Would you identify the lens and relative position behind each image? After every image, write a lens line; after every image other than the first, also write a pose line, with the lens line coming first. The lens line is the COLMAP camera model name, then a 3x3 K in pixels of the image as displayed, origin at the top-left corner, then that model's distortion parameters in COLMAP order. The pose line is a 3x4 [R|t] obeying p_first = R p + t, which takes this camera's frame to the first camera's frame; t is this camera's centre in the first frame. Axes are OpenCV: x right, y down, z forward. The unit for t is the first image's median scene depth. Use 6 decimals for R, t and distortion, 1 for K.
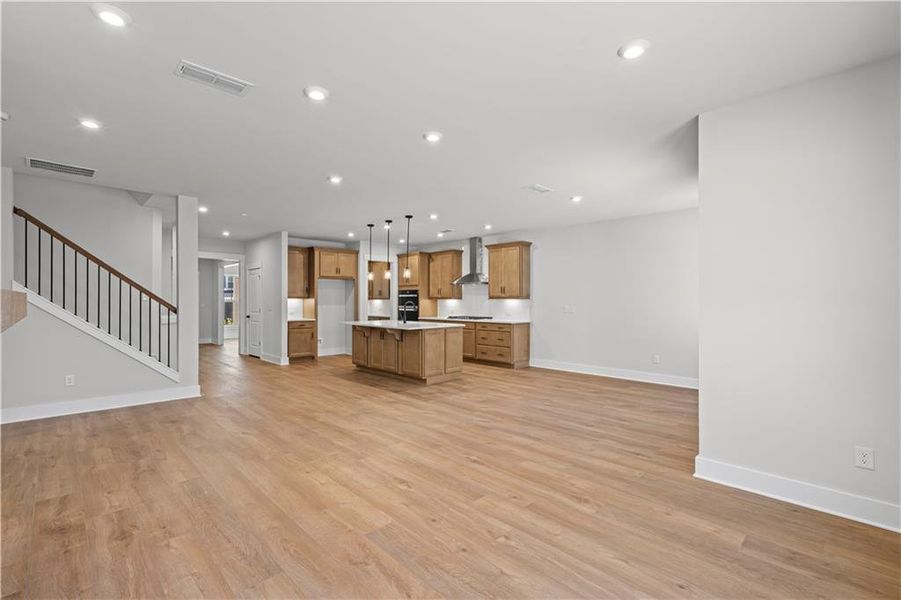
lens RADIAL K [[410.1, 0, 448.4], [0, 410.1, 298.3], [0, 0, 1]] dist [-0.005061, 0.000347]
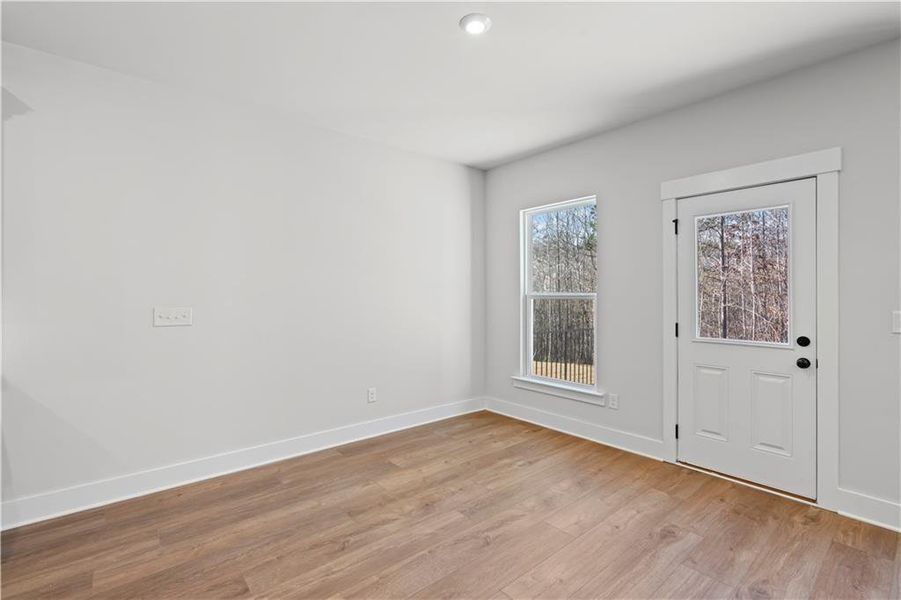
lens RADIAL K [[410.1, 0, 452.3], [0, 410.1, 292.5], [0, 0, 1]] dist [-0.005061, 0.000347]
pose [[0.070912, -0.001301, 0.997482, -0.045292], [-0.004876, 0.999987, 0.001651, 0.003484], [-0.997471, -0.004980, 0.070904, 0.665001]]
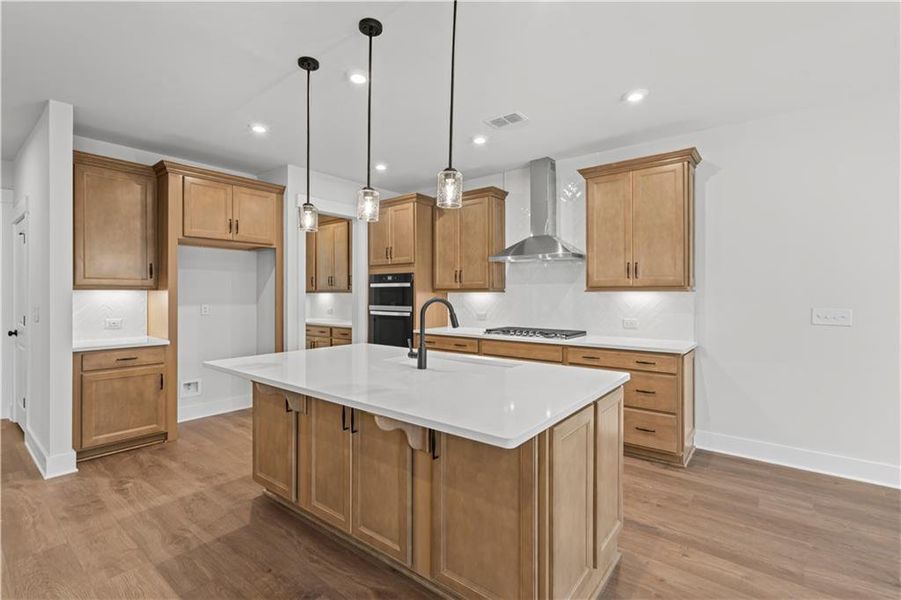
lens RADIAL K [[410.1, 0, 446.7], [0, 410.1, 297.4], [0, 0, 1]] dist [-0.005061, 0.000347]
pose [[0.992776, -0.001857, 0.119972, -0.107861], [0.000496, 0.999935, 0.011370, 0.003517], [-0.119985, -0.011228, 0.992712, 0.600239]]
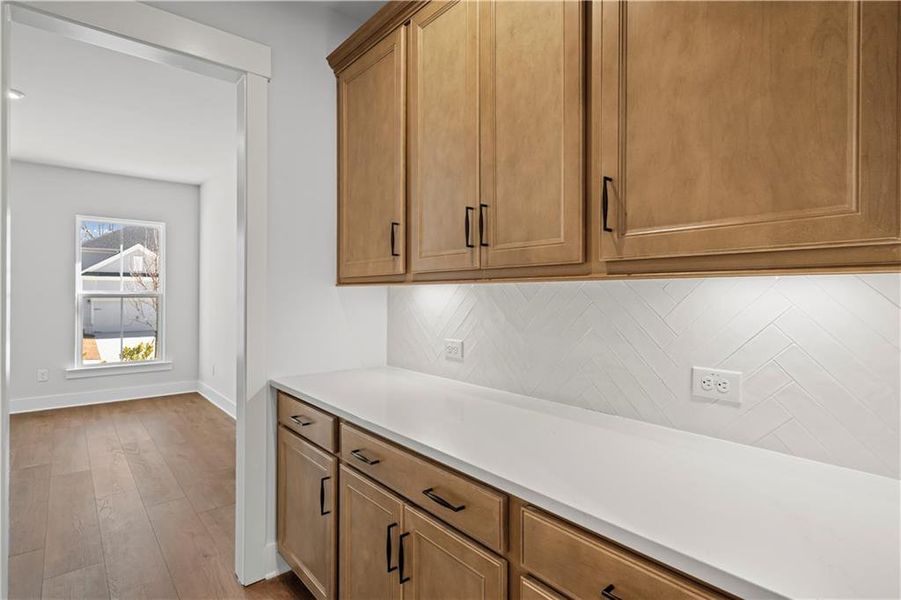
lens RADIAL K [[434.5, 0, 452.3], [0, 434.5, 297.7], [0, 0, 1]] dist [0.000307, 0.000986]
pose [[0.997829, -0.000909, -0.065848, -0.225189], [0.001399, 0.999972, 0.007398, 0.008479], [0.065840, -0.007475, 0.997802, 1.193694]]
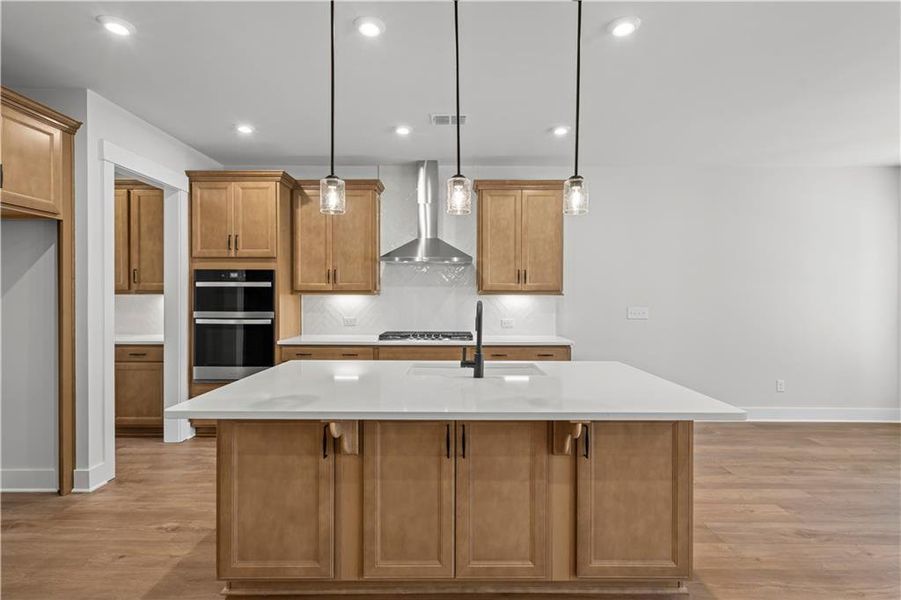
lens RADIAL K [[434.5, 0, 450.4], [0, 434.5, 302.7], [0, 0, 1]] dist [0.000307, 0.000986]
pose [[0.703626, -0.008841, 0.710515, -0.291588], [-0.004464, 0.999848, 0.016863, 0.003249], [-0.710556, -0.015037, 0.703480, 0.694079]]
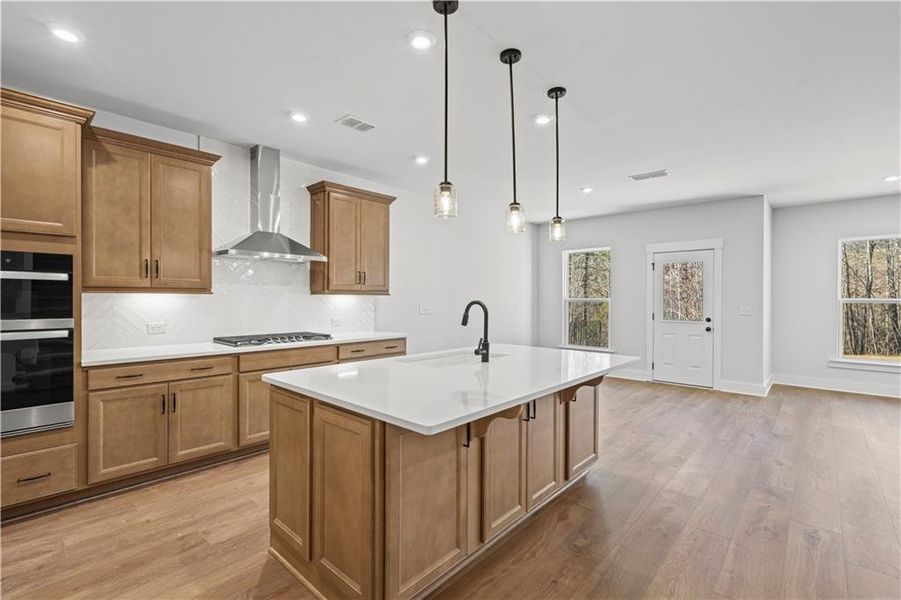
lens RADIAL K [[410.1, 0, 447.9], [0, 410.1, 300.2], [0, 0, 1]] dist [-0.005061, 0.000347]
pose [[-0.056595, -0.008490, 0.998361, -0.401605], [-0.009119, 0.999927, 0.007986, 0.004007], [-0.998356, -0.008652, -0.056668, 0.913875]]
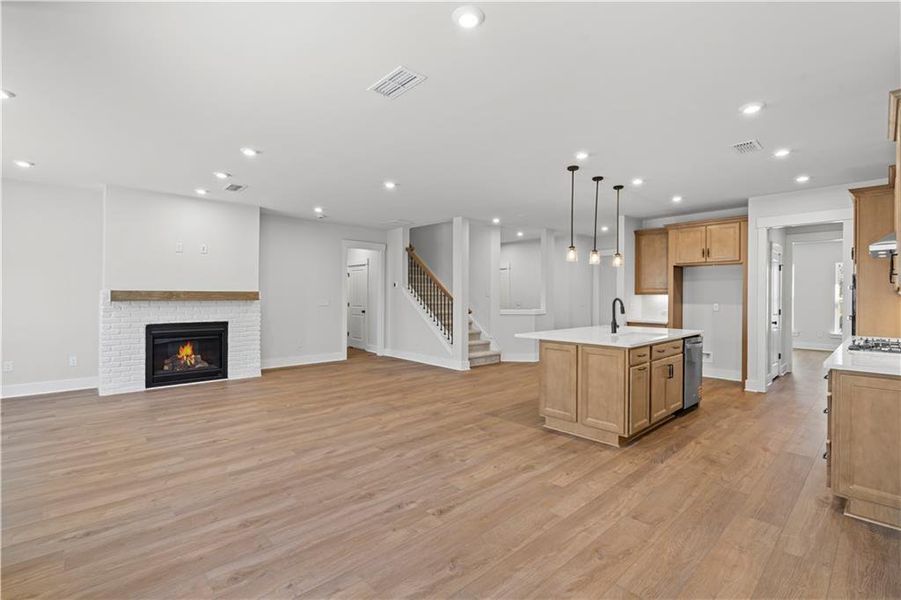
lens RADIAL K [[410.1, 0, 449.6], [0, 410.1, 296.8], [0, 0, 1]] dist [-0.005061, 0.000347]
pose [[-0.028423, 0.000072, -0.999596, 0.455427], [-0.000598, 1.000000, 0.000089, 0.005041], [0.999596, 0.000600, -0.028423, 0.665589]]
